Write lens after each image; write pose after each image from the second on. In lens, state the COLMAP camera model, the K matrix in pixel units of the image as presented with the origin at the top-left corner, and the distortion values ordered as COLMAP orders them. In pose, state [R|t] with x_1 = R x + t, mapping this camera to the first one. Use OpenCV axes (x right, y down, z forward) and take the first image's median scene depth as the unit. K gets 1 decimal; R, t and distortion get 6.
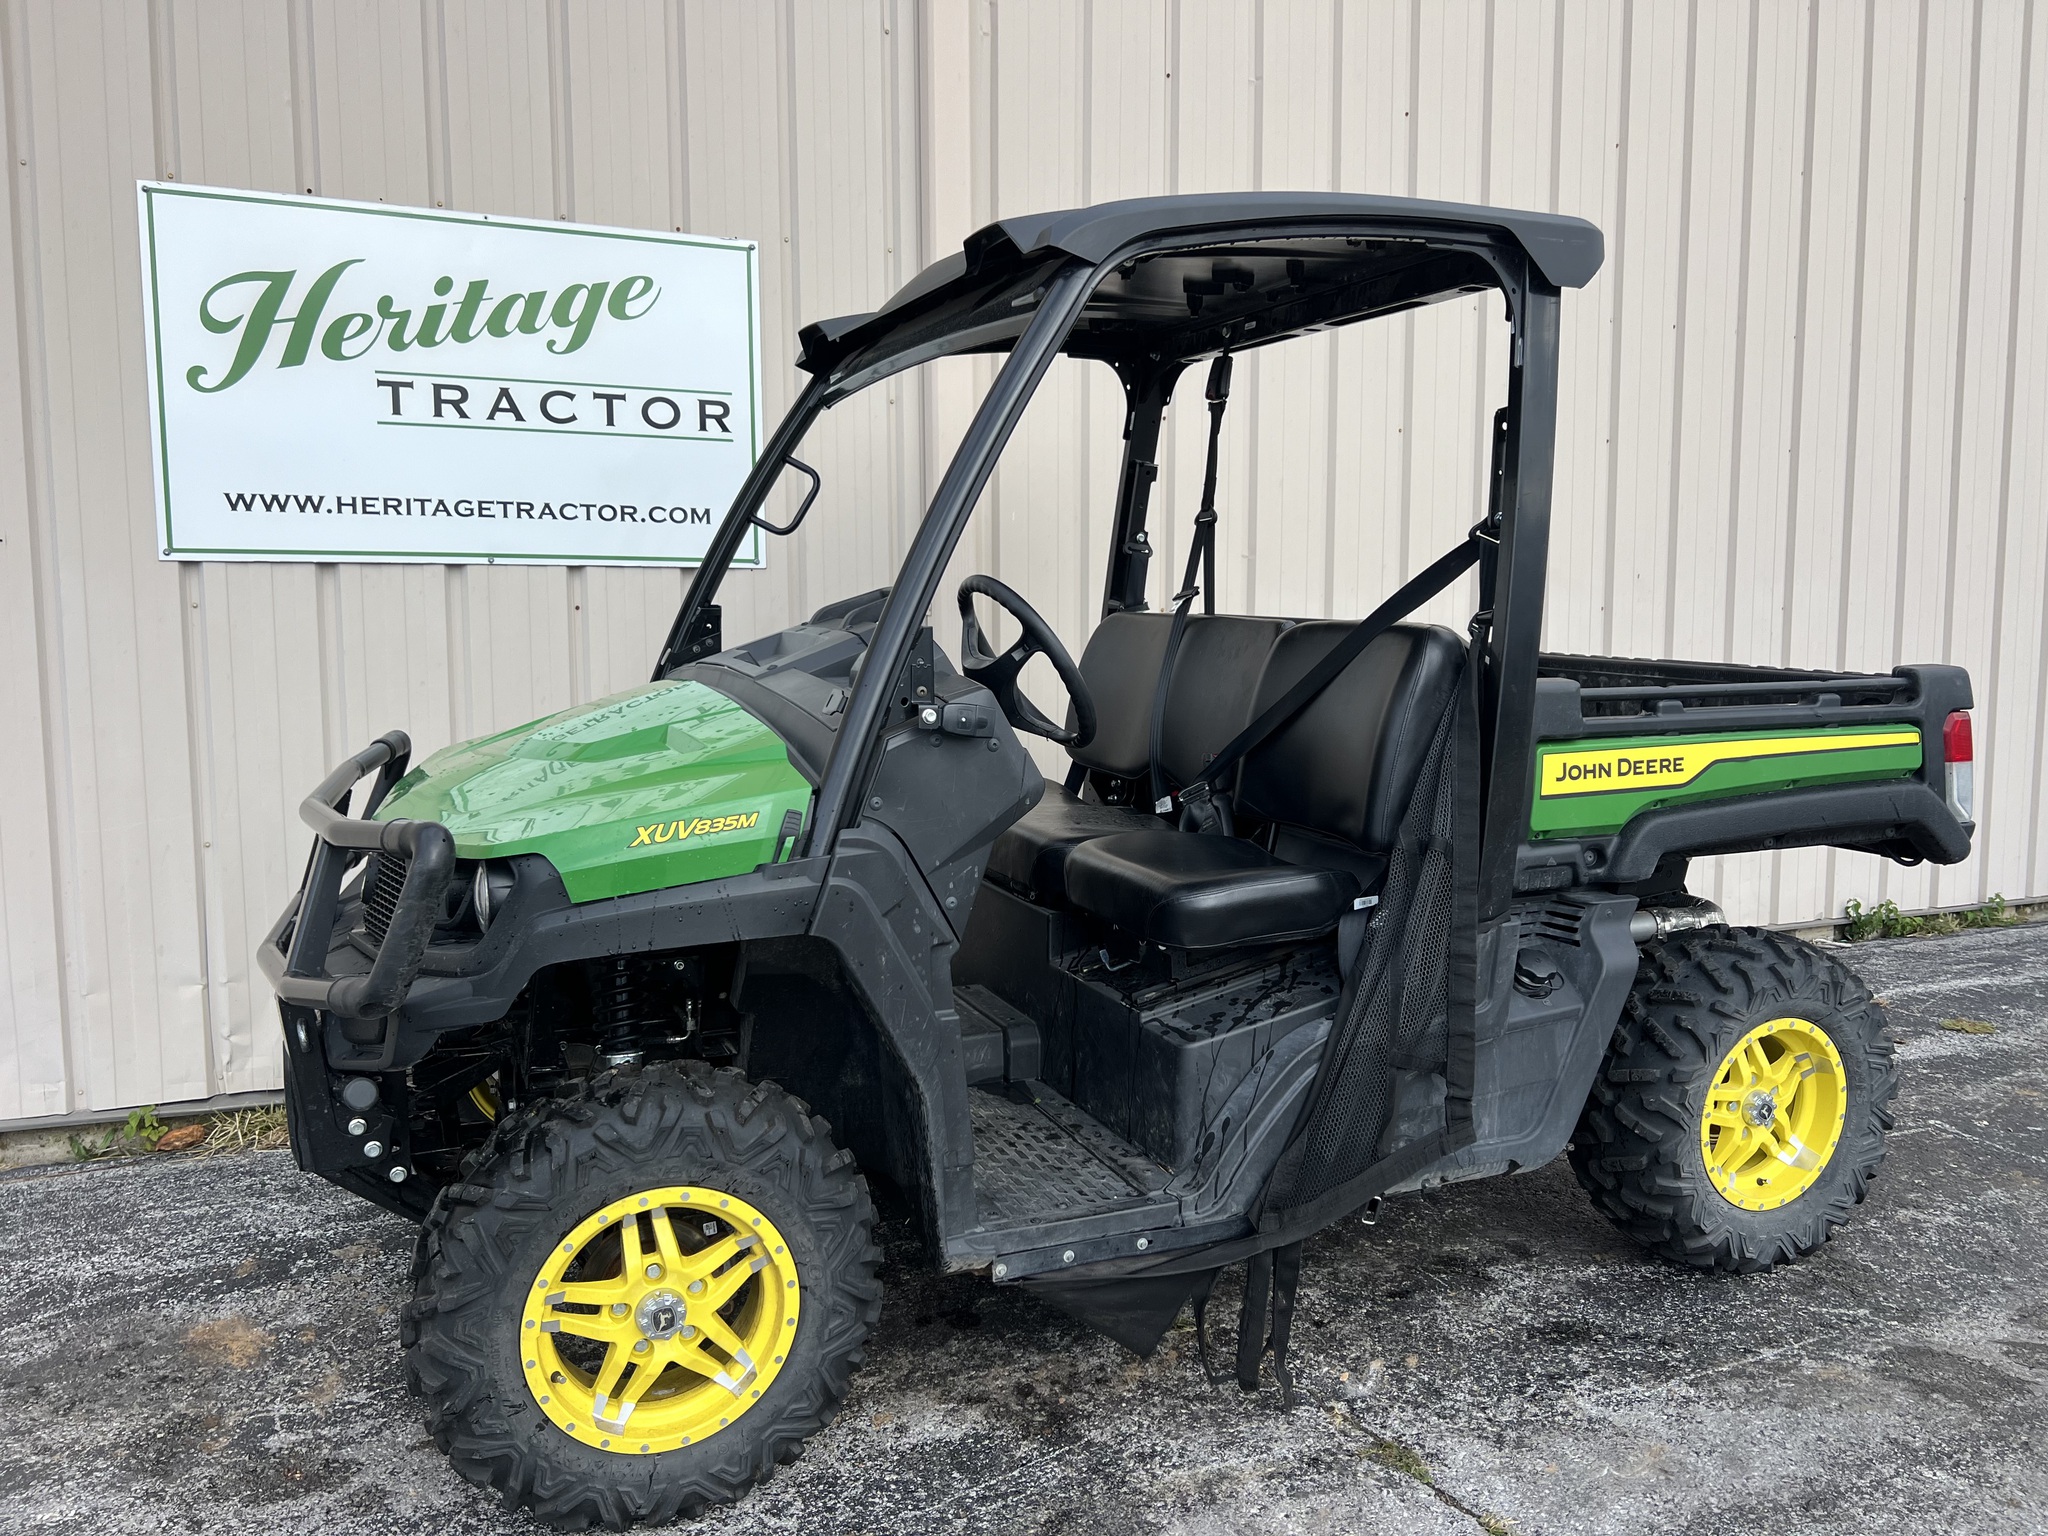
lens RADIAL K [[1577.2, 0, 1030.1], [0, 1577.2, 776.2], [0, 0, 1]] dist [0.050181, -0.049244]
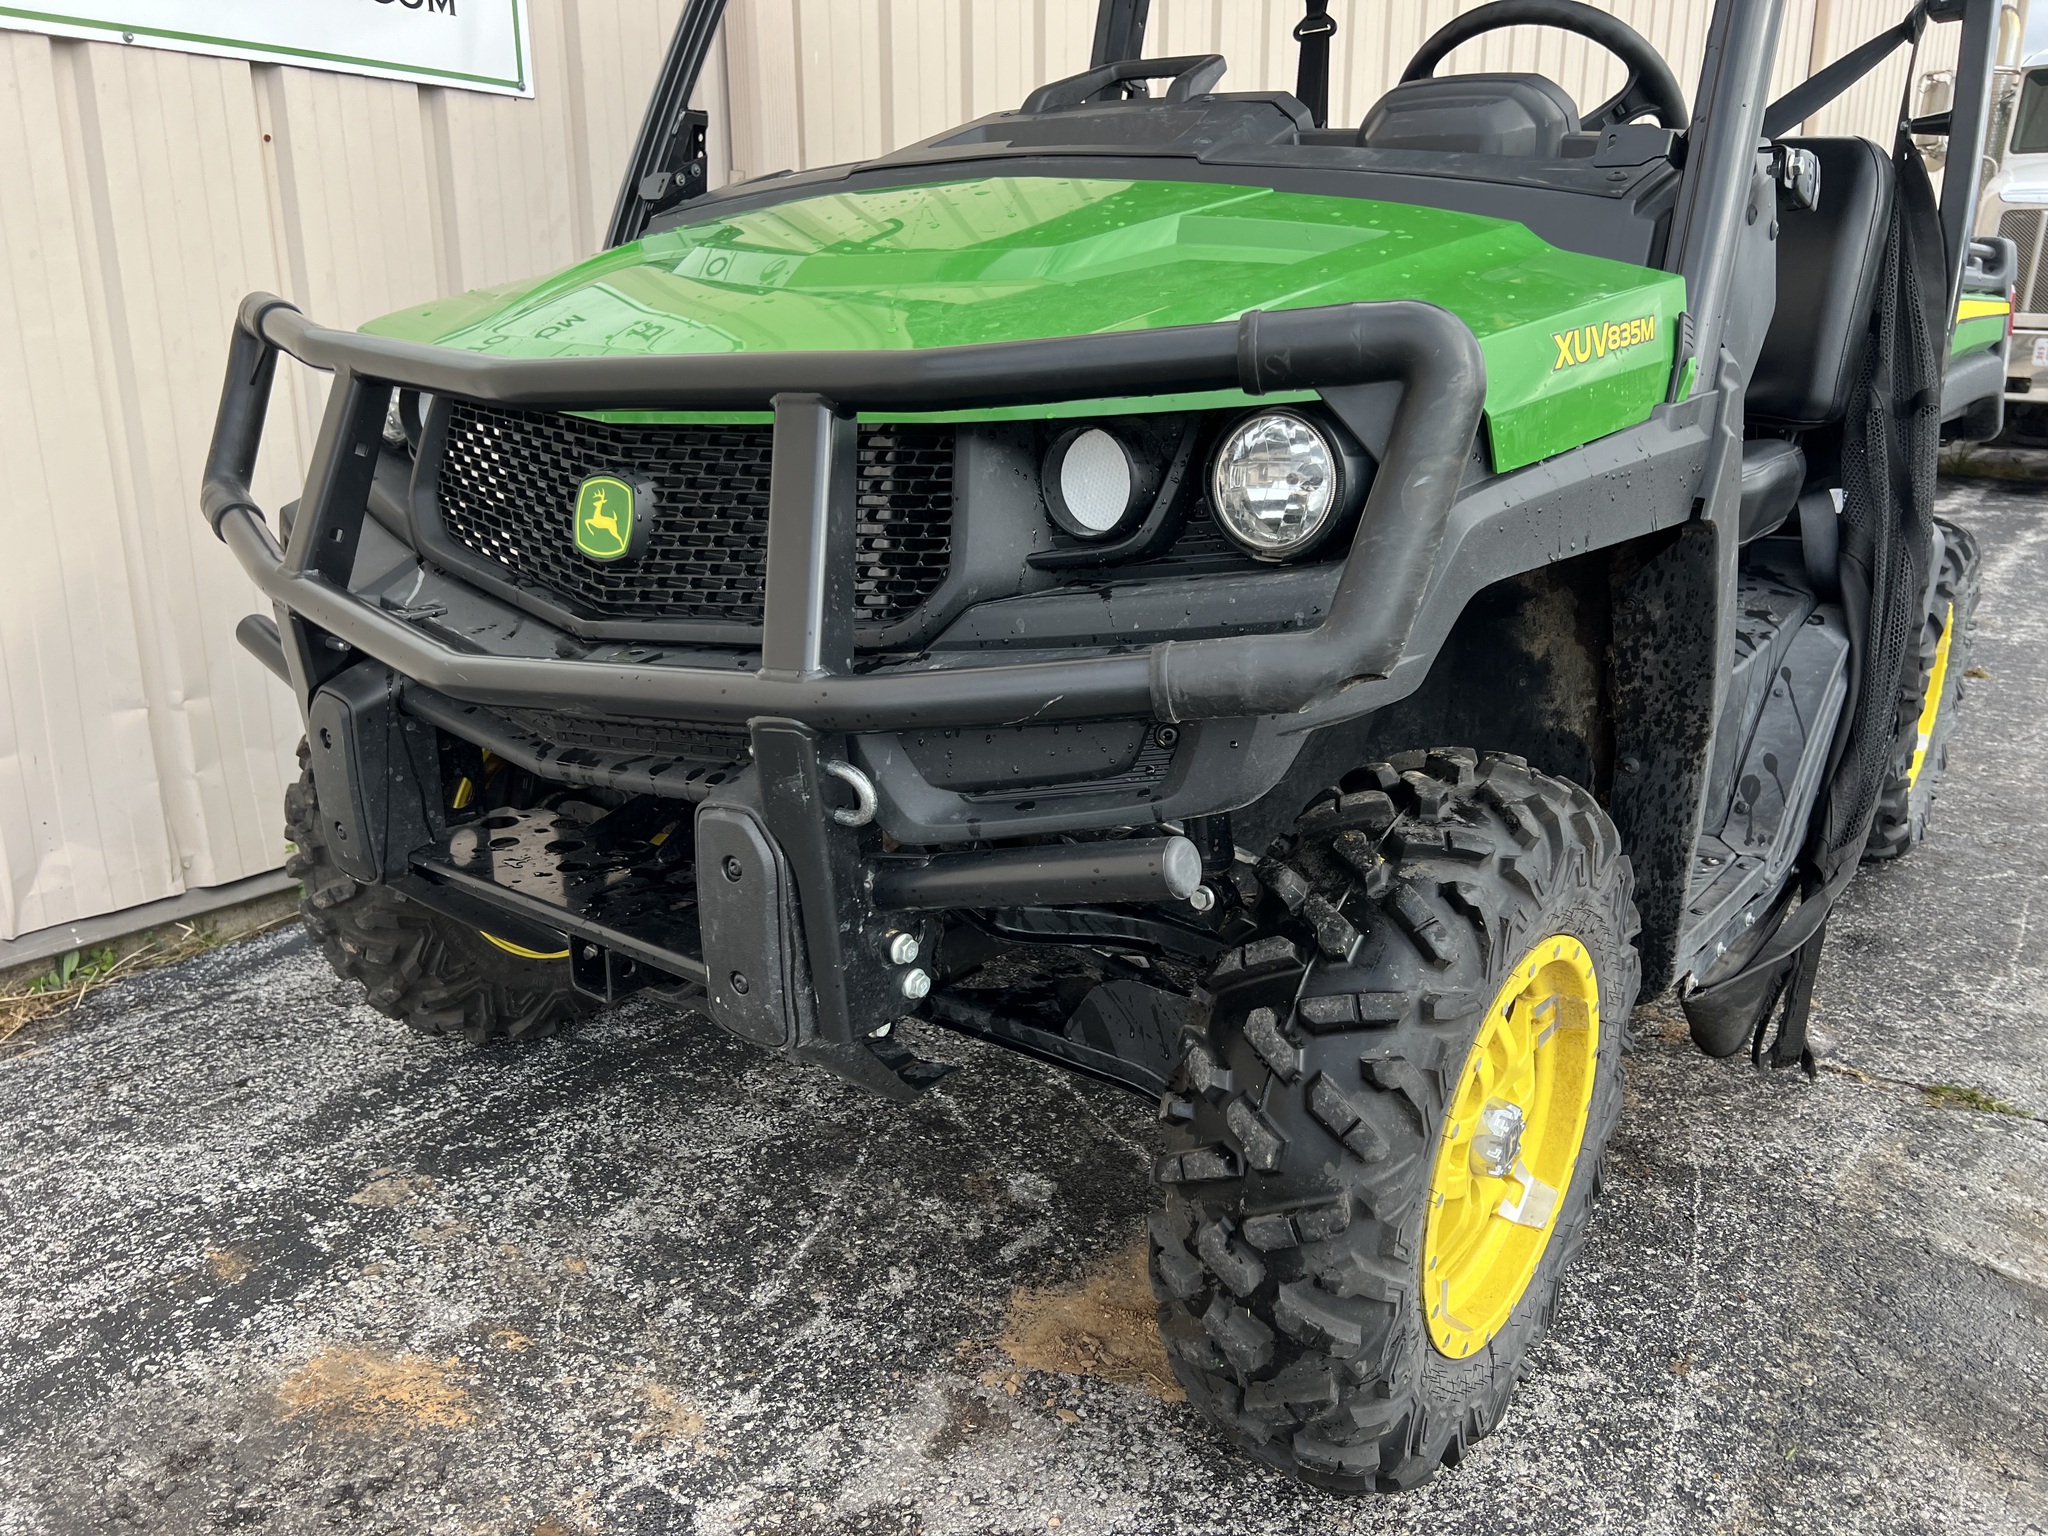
lens RADIAL K [[1567.8, 0, 1011.0], [0, 1567.8, 779.3], [0, 0, 1]] dist [0.054659, -0.063801]
pose [[0.873528, -0.131193, 0.468761, -0.376851], [0.048157, 0.981563, 0.184973, 0.039788], [-0.484385, -0.139005, 0.863741, 0.315607]]
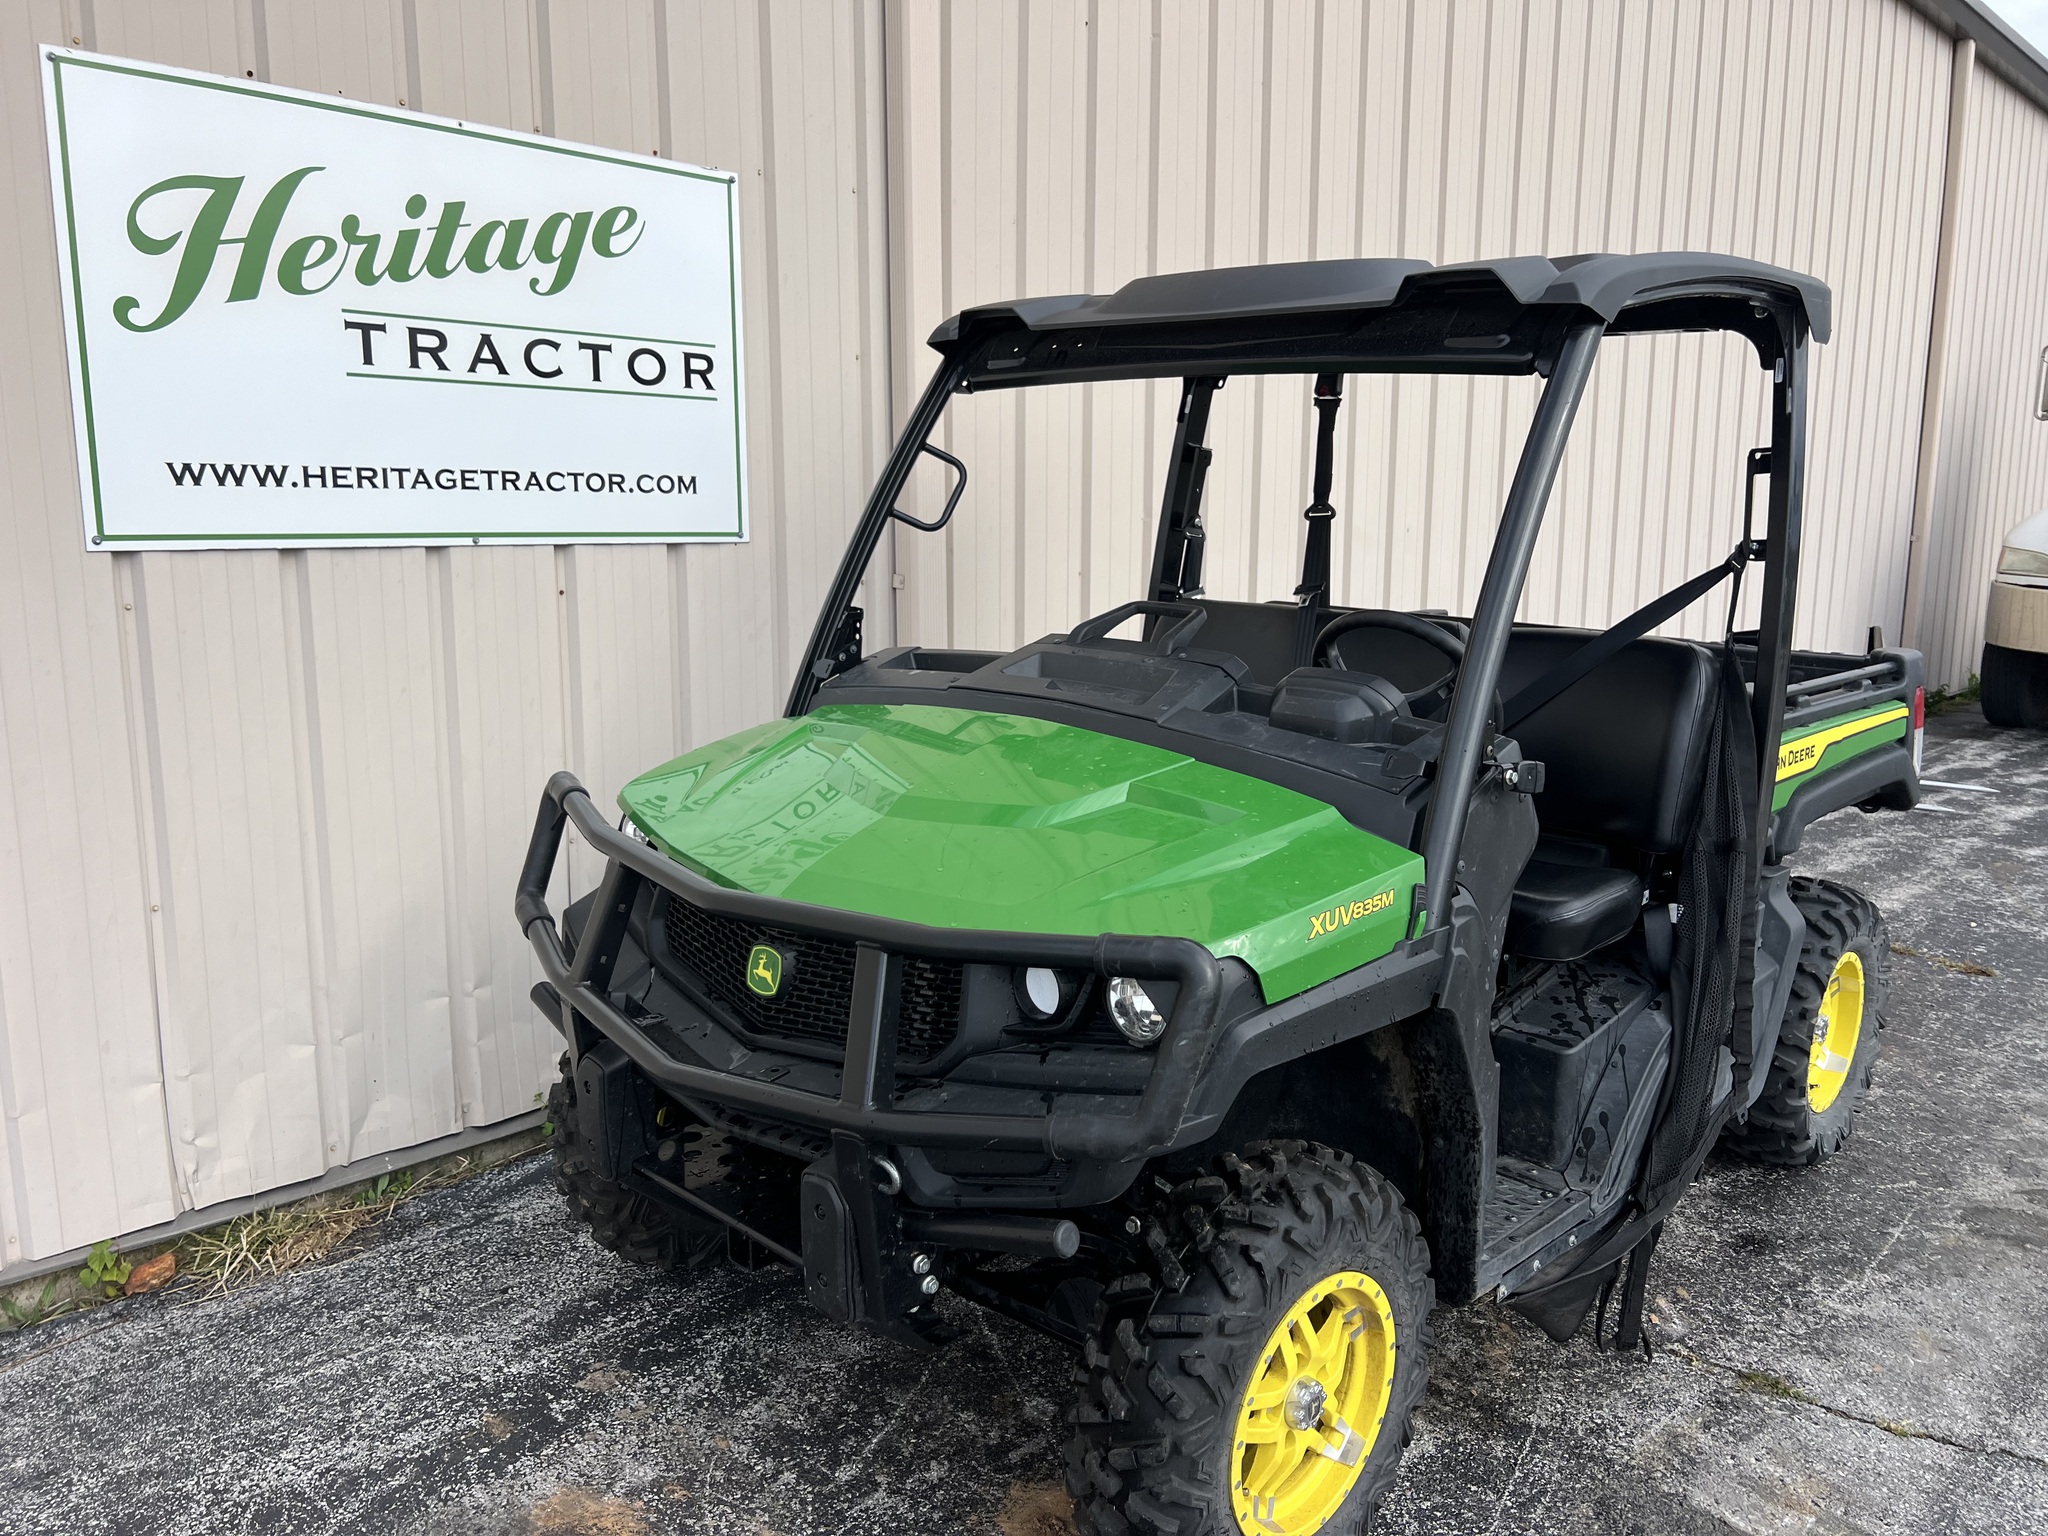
lens RADIAL K [[1577.2, 0, 1030.1], [0, 1577.2, 776.2], [0, 0, 1]] dist [0.050181, -0.049244]
pose [[0.921952, -0.058941, 0.382793, -0.411375], [0.030223, 0.996287, 0.080613, -0.072679], [-0.386123, -0.062752, 0.920310, 0.104388]]
